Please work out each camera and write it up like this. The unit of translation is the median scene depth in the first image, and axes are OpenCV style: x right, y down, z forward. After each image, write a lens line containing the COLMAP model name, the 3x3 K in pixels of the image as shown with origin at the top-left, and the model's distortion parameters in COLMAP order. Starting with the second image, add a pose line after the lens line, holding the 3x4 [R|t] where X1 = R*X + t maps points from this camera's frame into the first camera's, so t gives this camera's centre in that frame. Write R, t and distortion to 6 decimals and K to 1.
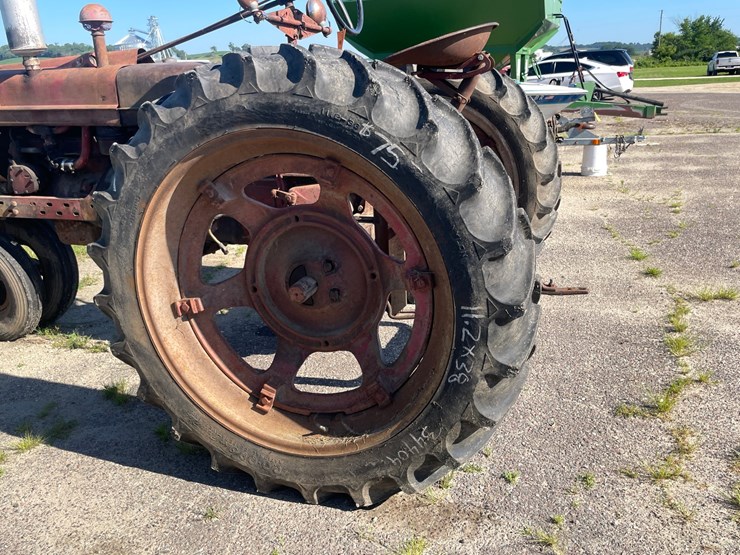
lens RADIAL K [[602.4, 0, 380.6], [0, 602.4, 273.4], [0, 0, 1]] dist [0.052190, -0.066205]
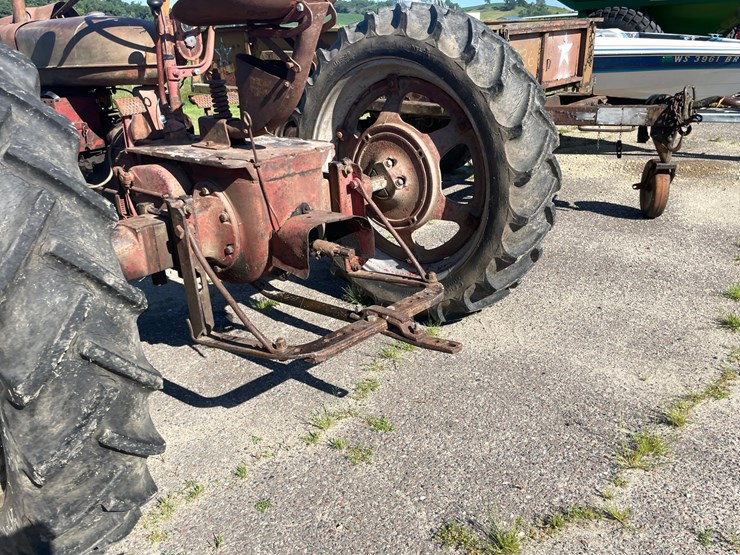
lens RADIAL K [[619.6, 0, 370.6], [0, 619.6, 275.8], [0, 0, 1]] dist [0.060780, -0.071925]
pose [[0.921138, 0.143738, -0.361725, 0.400360], [-0.121700, 0.989081, 0.083118, -0.081635], [0.369722, -0.032541, 0.928572, 0.239266]]
